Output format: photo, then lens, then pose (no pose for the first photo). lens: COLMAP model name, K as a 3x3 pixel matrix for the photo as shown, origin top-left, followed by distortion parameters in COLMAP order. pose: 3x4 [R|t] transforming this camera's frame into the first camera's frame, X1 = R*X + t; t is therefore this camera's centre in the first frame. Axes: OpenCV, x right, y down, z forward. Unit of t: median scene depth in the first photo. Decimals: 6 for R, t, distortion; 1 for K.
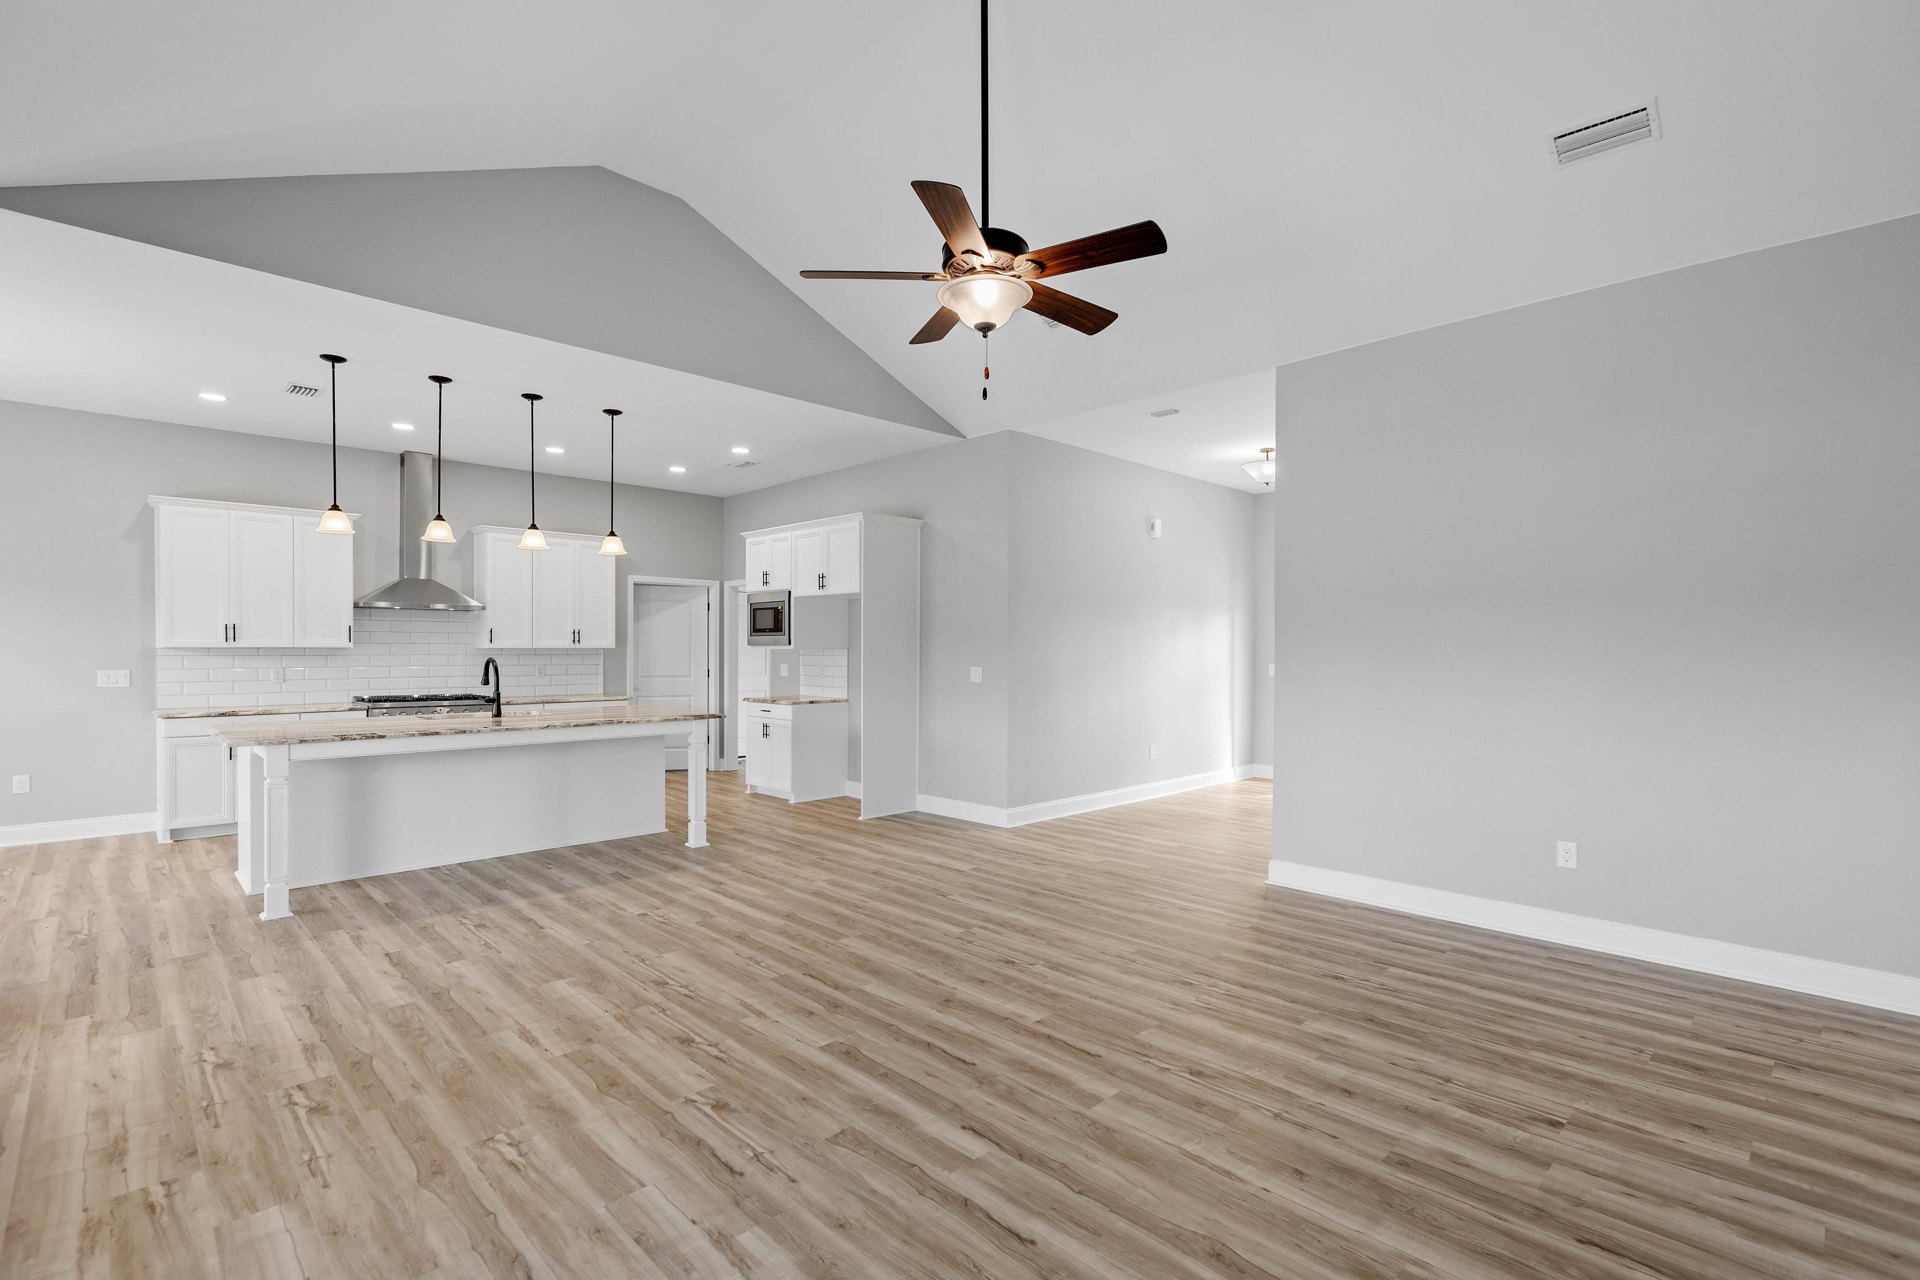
lens RADIAL K [[877.3, 0, 937.8], [0, 877.3, 651.9], [0, 0, 1]] dist [-0.001418, 0.000897]
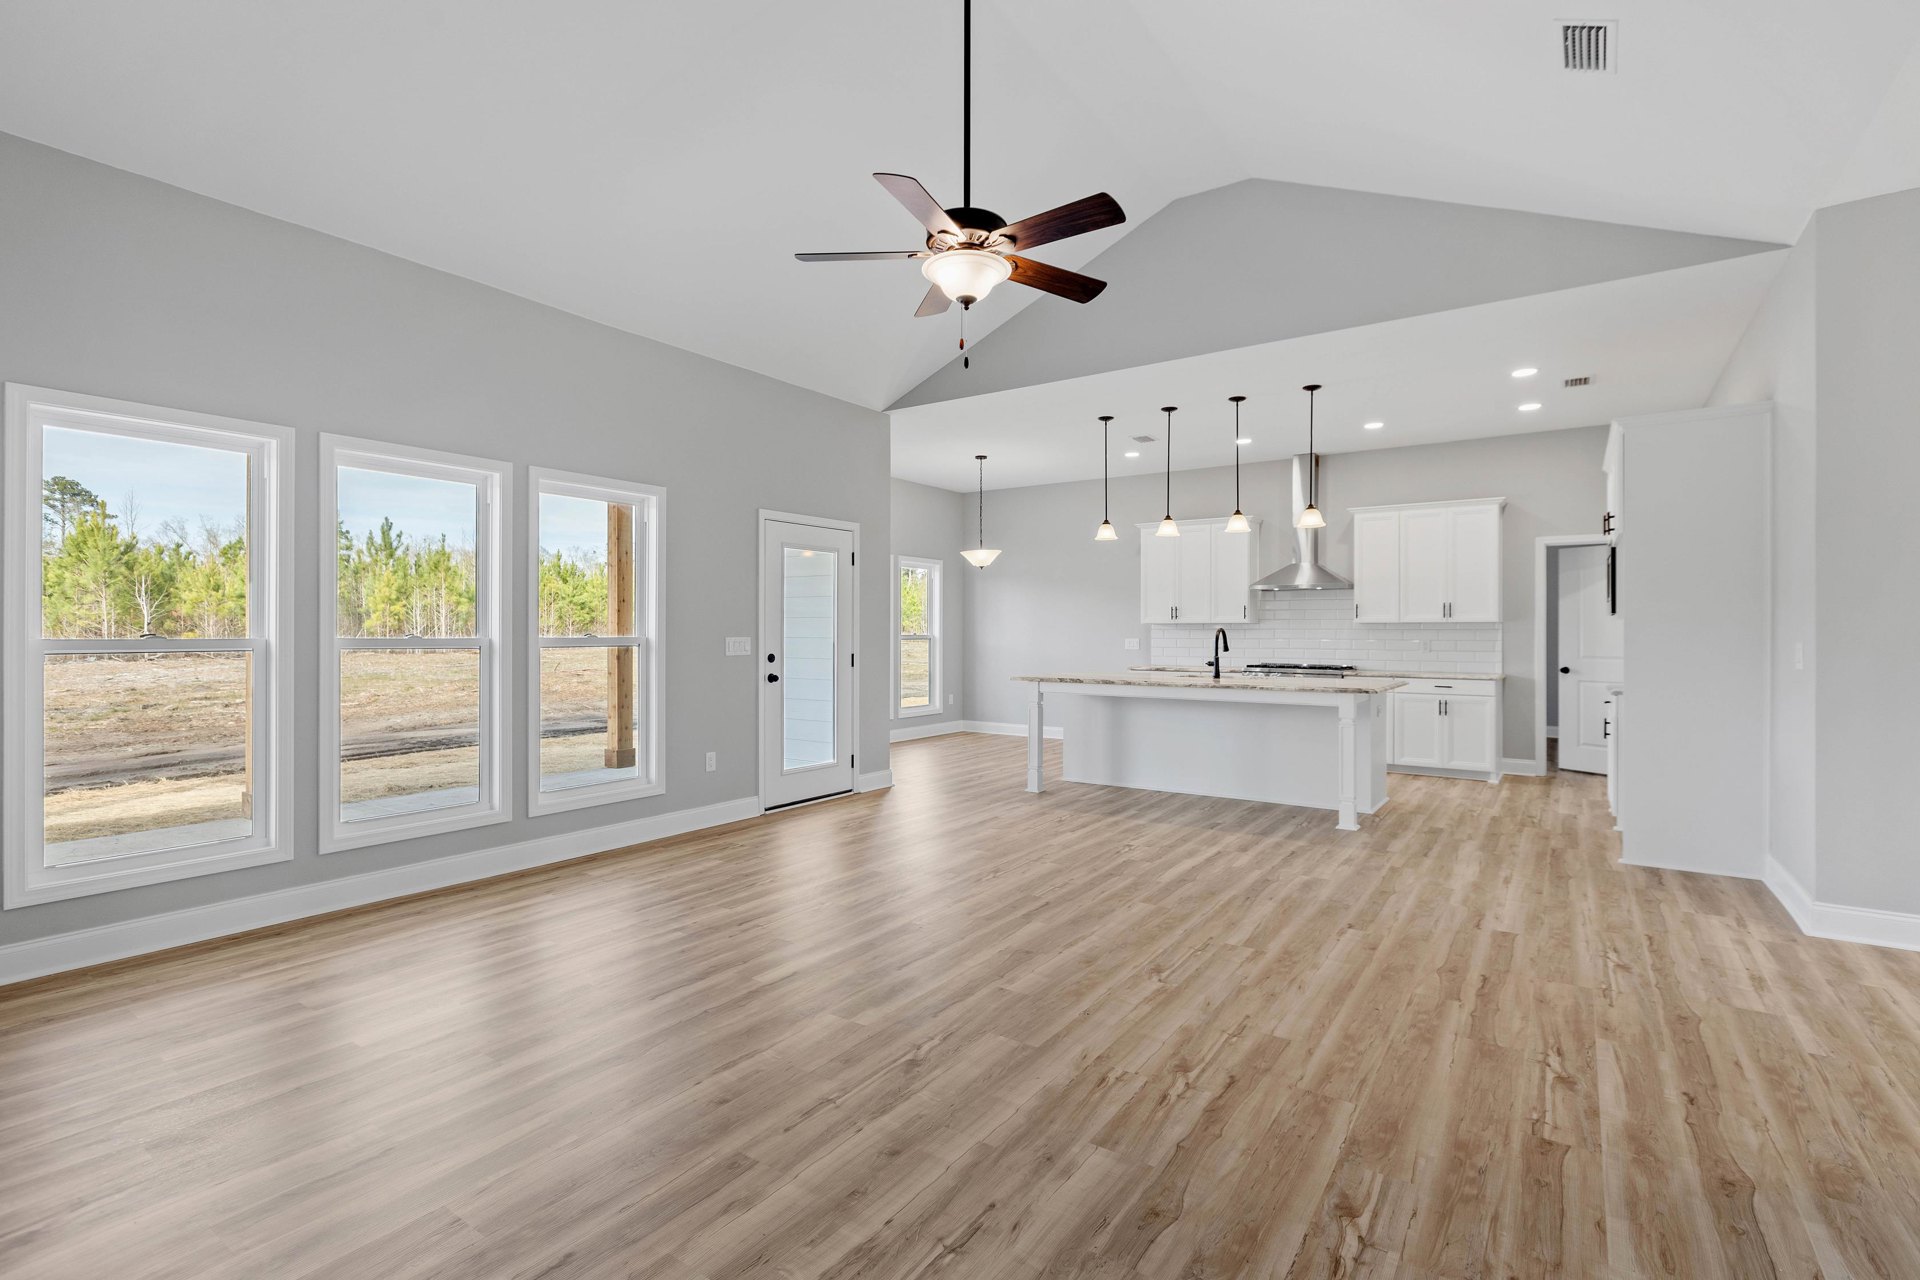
lens RADIAL K [[890.4, 0, 967.1], [0, 890.4, 628.0], [0, 0, 1]] dist [0.001019, -0.001514]
pose [[0.210763, -0.006497, -0.977516, 0.551259], [-0.007007, 0.999942, -0.008157, 0.017466], [0.977512, 0.008568, 0.210705, 0.390771]]
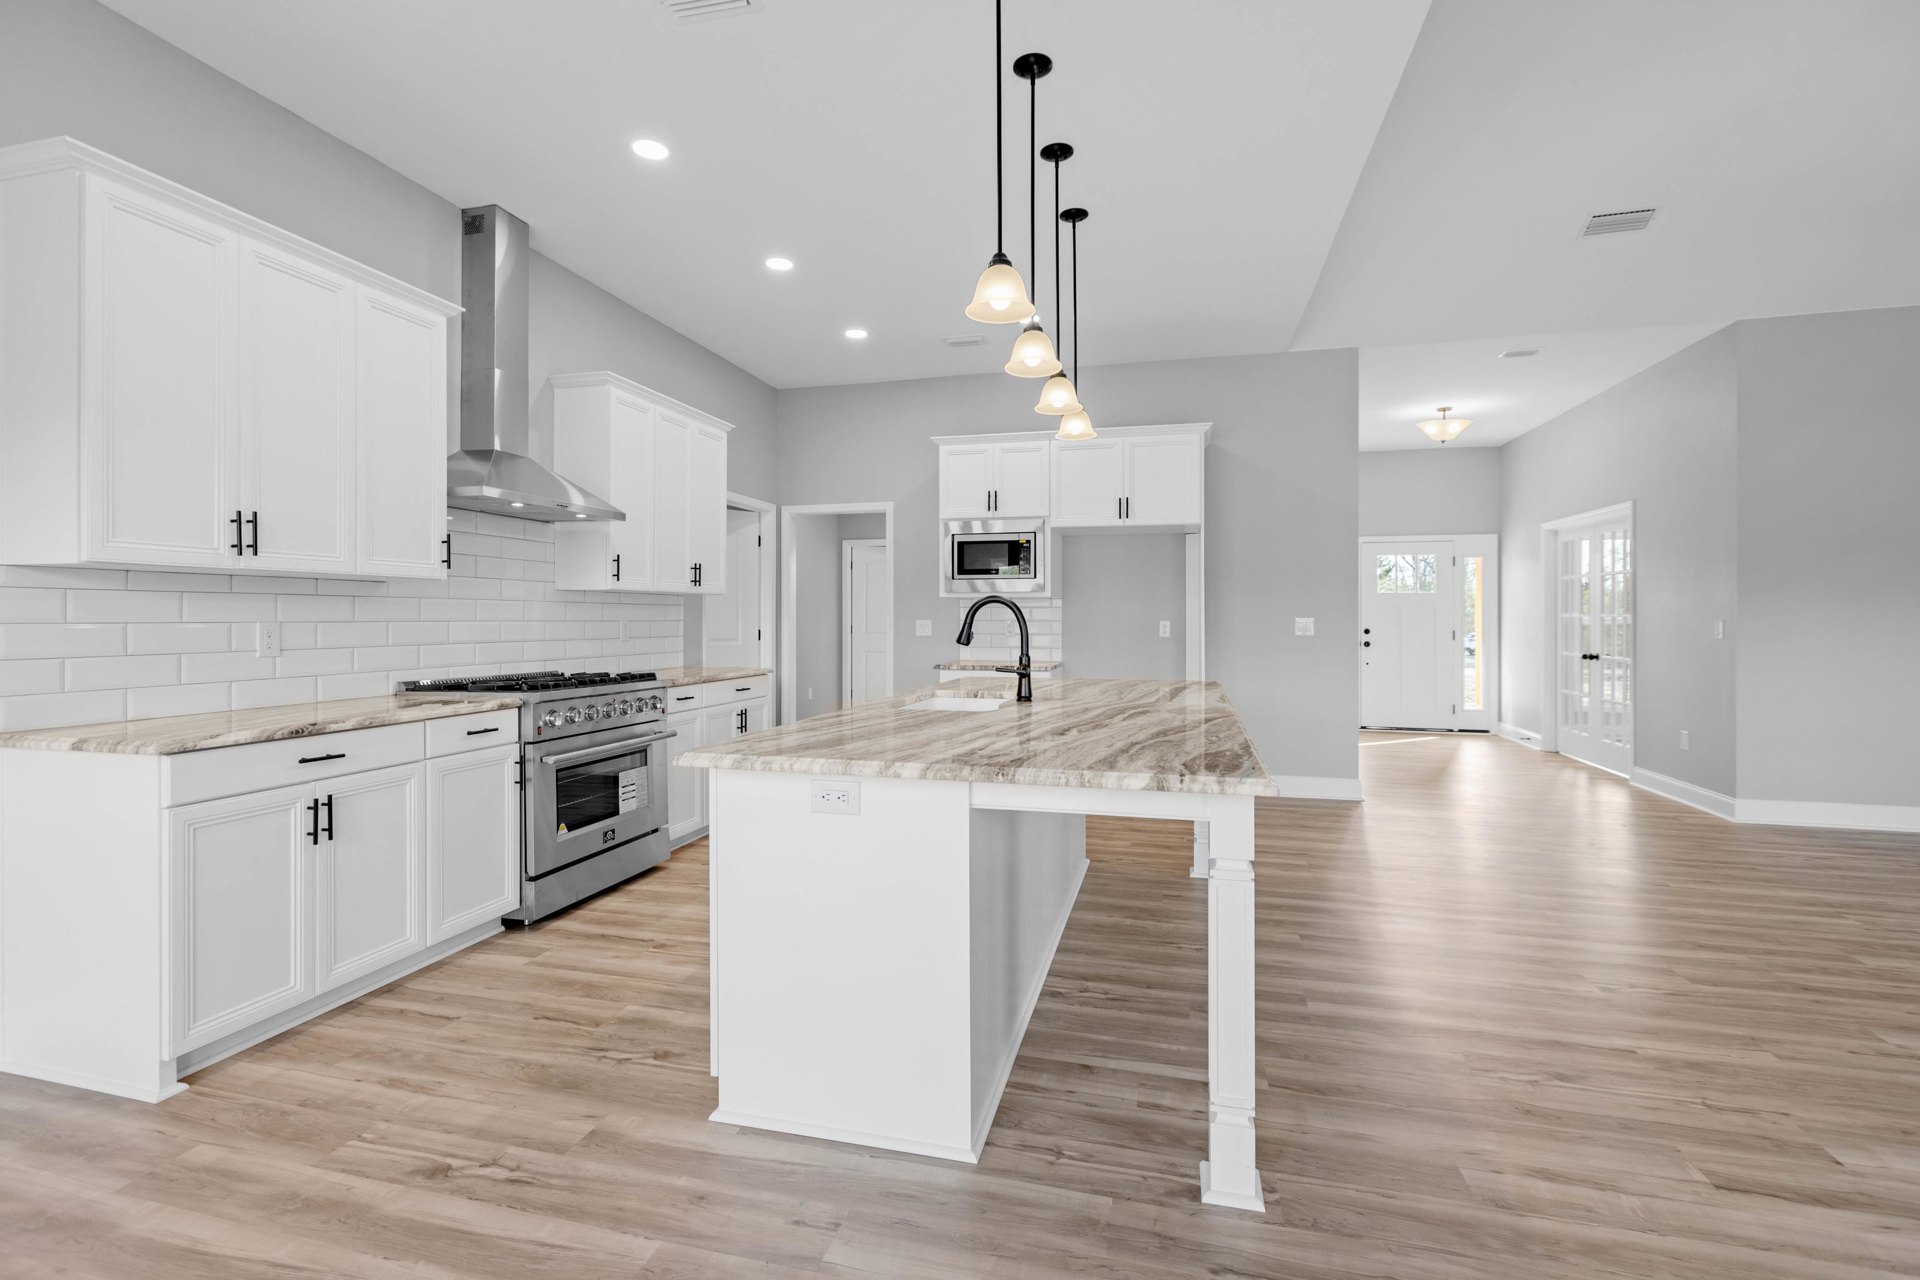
lens RADIAL K [[877.3, 0, 936.3], [0, 877.3, 616.1], [0, 0, 1]] dist [-0.001418, 0.000897]
pose [[0.855019, 0.000576, 0.518597, -0.783661], [0.002152, 0.999987, -0.004659, 0.020261], [-0.518592, 0.005100, 0.855006, 0.507156]]
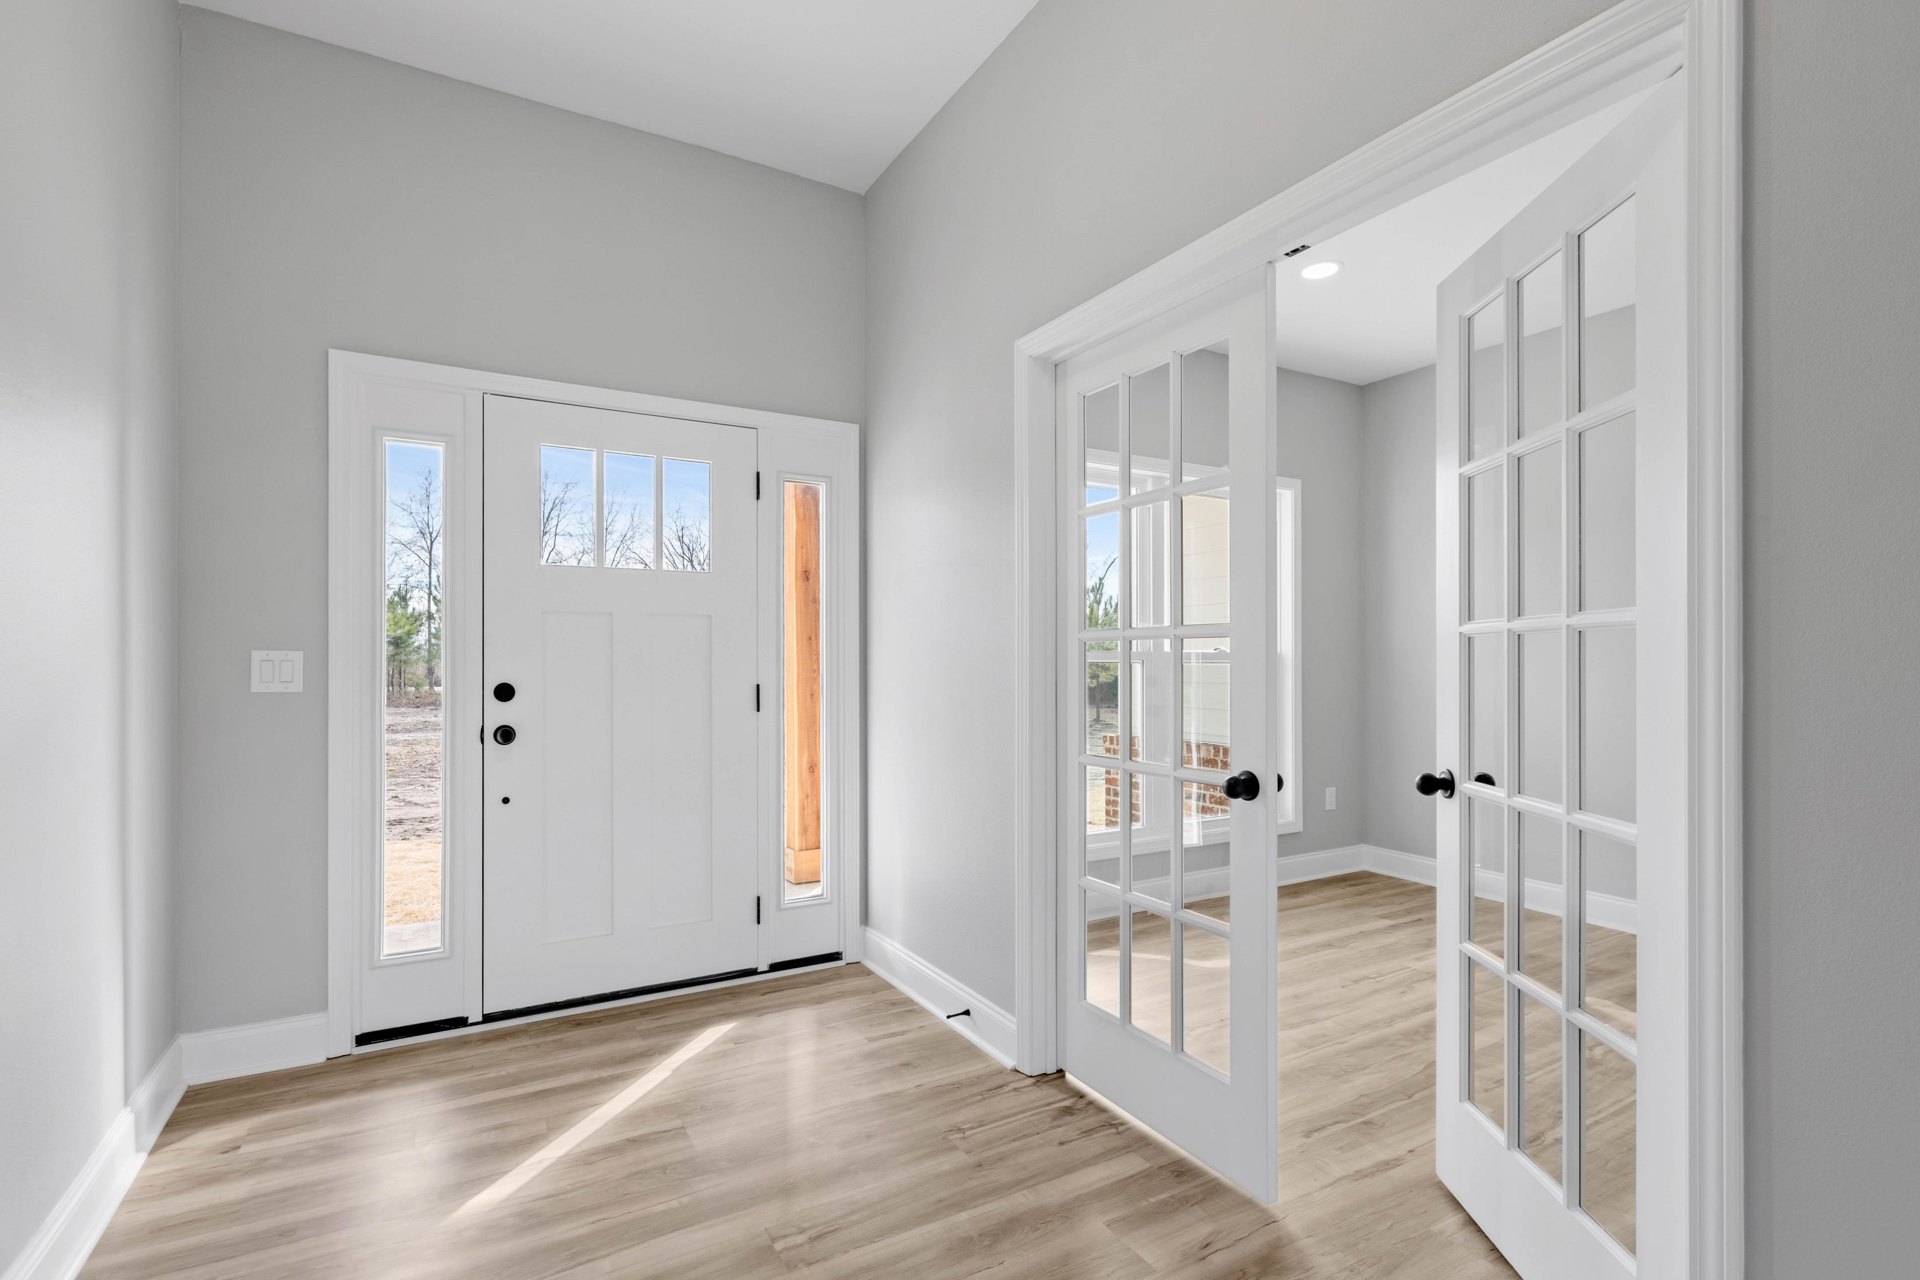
lens RADIAL K [[890.4, 0, 949.3], [0, 890.4, 660.3], [0, 0, 1]] dist [0.001019, -0.001514]
pose [[0.236306, 0.000181, 0.971679, 0.242982], [0.007404, 0.999971, -0.001986, 0.028965], [-0.971650, 0.007664, 0.236298, 1.084625]]
